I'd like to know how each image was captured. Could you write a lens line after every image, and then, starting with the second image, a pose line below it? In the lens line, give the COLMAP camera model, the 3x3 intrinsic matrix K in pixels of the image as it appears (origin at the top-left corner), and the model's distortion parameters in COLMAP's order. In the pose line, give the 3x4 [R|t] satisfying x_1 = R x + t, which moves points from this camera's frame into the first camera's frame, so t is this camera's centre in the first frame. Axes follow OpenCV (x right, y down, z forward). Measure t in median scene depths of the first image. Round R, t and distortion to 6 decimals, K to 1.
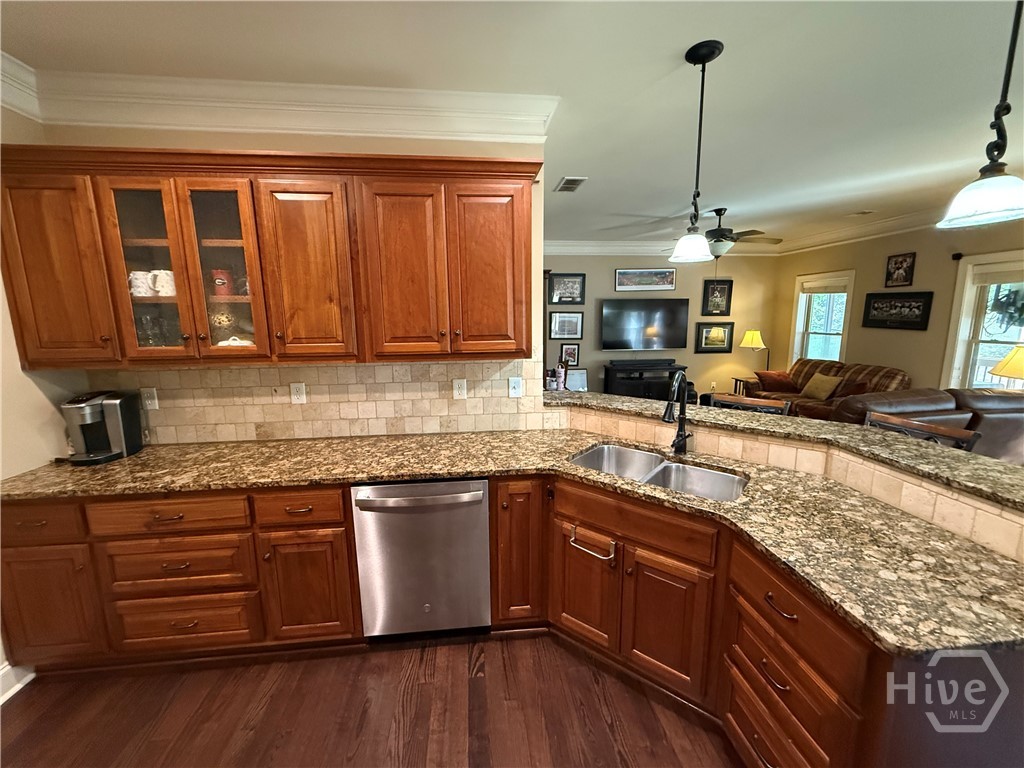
lens RADIAL K [[407.5, 0, 512.0], [0, 407.5, 384.0], [0, 0, 1]] dist [0.000135, 0.000369]
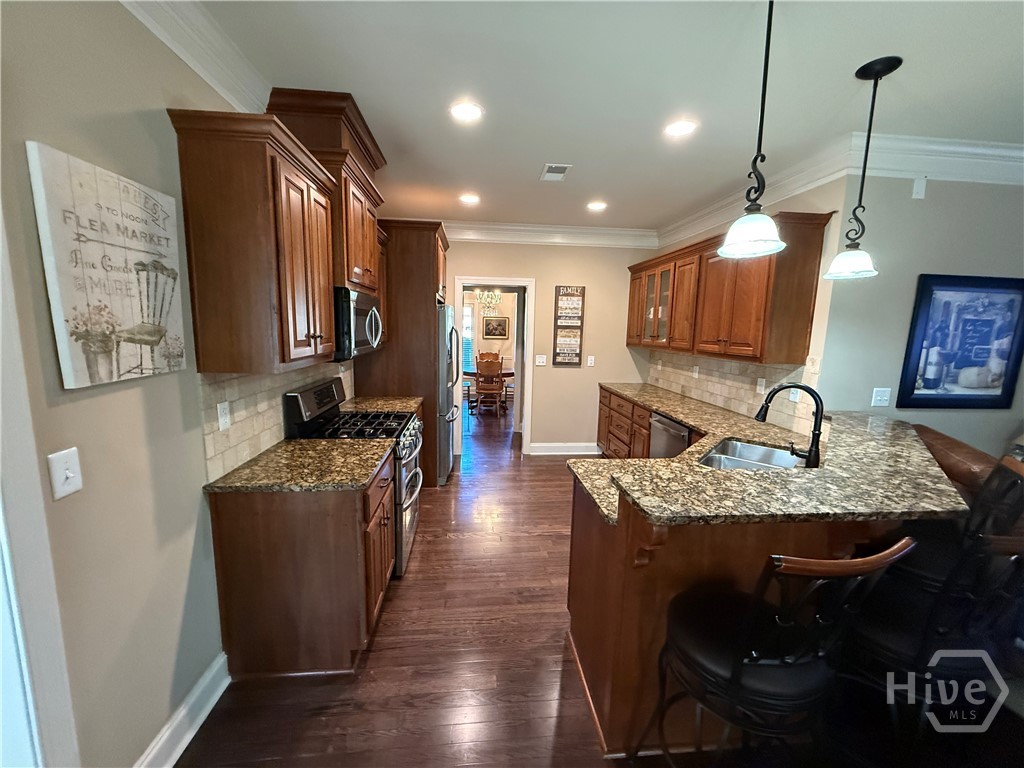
lens RADIAL K [[407.5, 0, 512.0], [0, 407.5, 384.0], [0, 0, 1]] dist [0.000135, 0.000369]
pose [[-0.002993, 0.151366, -0.988473, 1.295070], [-0.192239, 0.969953, 0.149112, -0.038206], [0.981344, 0.190470, 0.026195, 0.203847]]
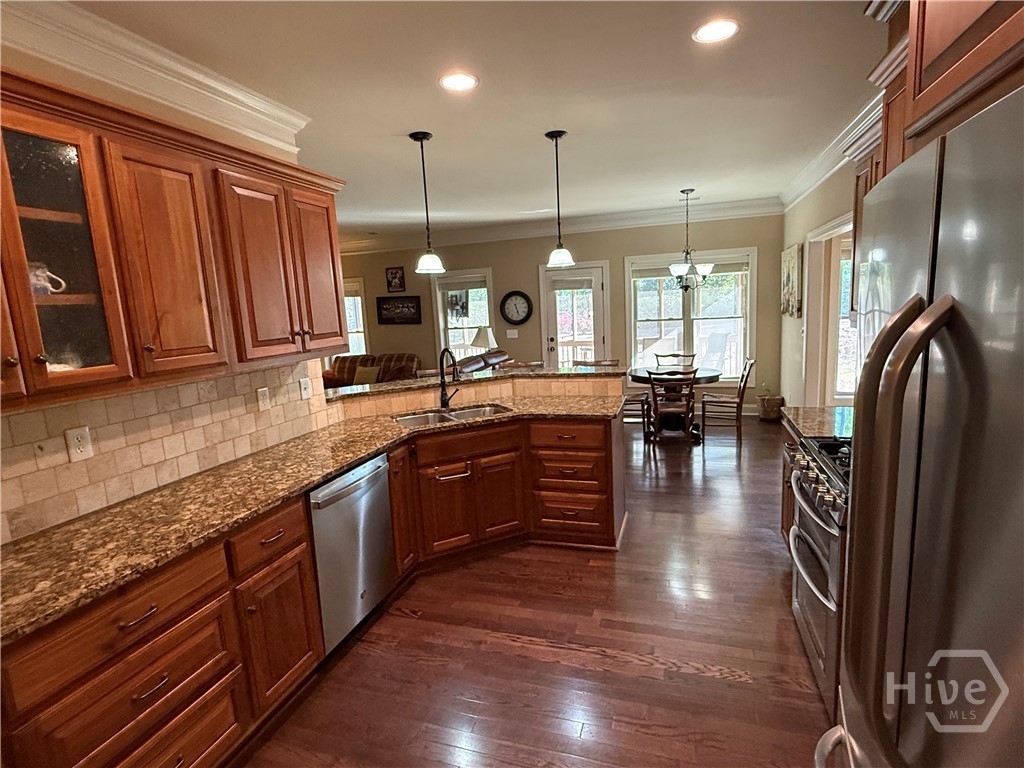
lens RADIAL K [[525.1, 0, 512.0], [0, 525.1, 384.0], [0, 0, 1]] dist [0.000832, -0.000381]
pose [[0.404100, -0.147484, 0.902747, -1.057635], [0.199545, 0.977360, 0.070350, 0.008777], [-0.892684, 0.151710, 0.424381, 0.012809]]
